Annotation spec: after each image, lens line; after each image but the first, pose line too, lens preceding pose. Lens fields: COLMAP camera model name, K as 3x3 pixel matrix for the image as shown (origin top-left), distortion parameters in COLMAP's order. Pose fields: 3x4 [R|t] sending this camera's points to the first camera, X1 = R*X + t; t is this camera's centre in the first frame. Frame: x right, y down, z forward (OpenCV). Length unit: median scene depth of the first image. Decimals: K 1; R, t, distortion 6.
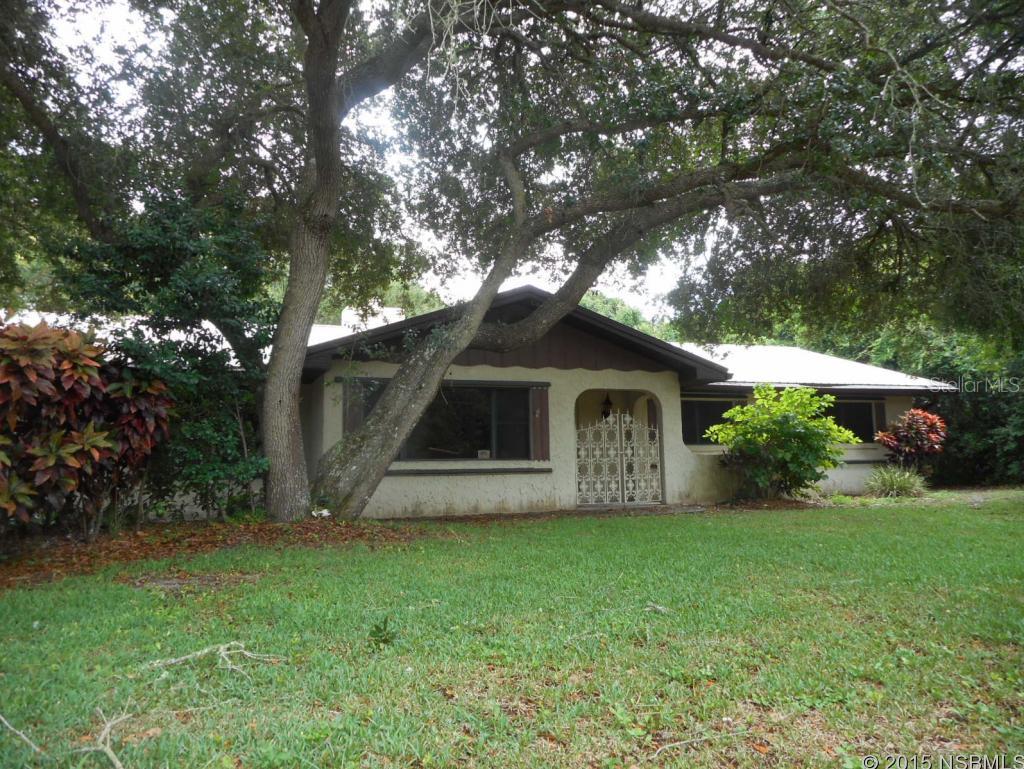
lens RADIAL K [[750.2, 0, 512.0], [0, 750.2, 384.5], [0, 0, 1]] dist [0.004733, 0.003894]
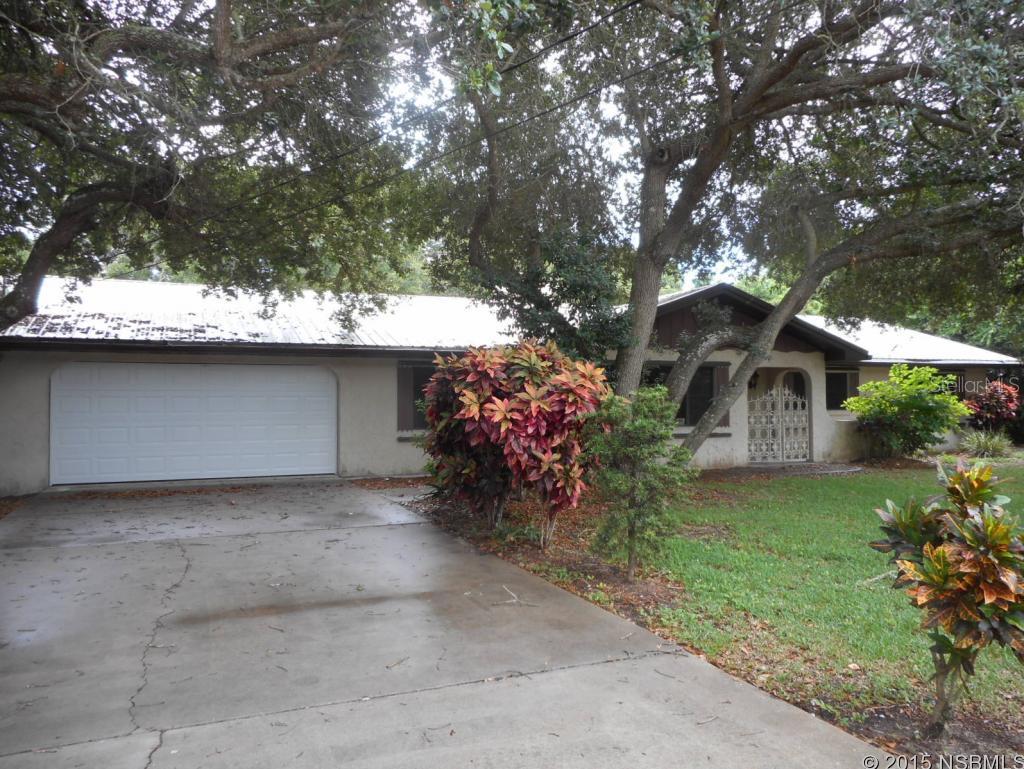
lens RADIAL K [[750.2, 0, 512.0], [0, 750.2, 384.5], [0, 0, 1]] dist [0.004733, 0.003894]
pose [[0.998998, 0.015671, 0.041920, -0.330650], [-0.019274, 0.996024, 0.086981, -0.061279], [-0.040390, -0.087702, 0.995328, -0.178254]]
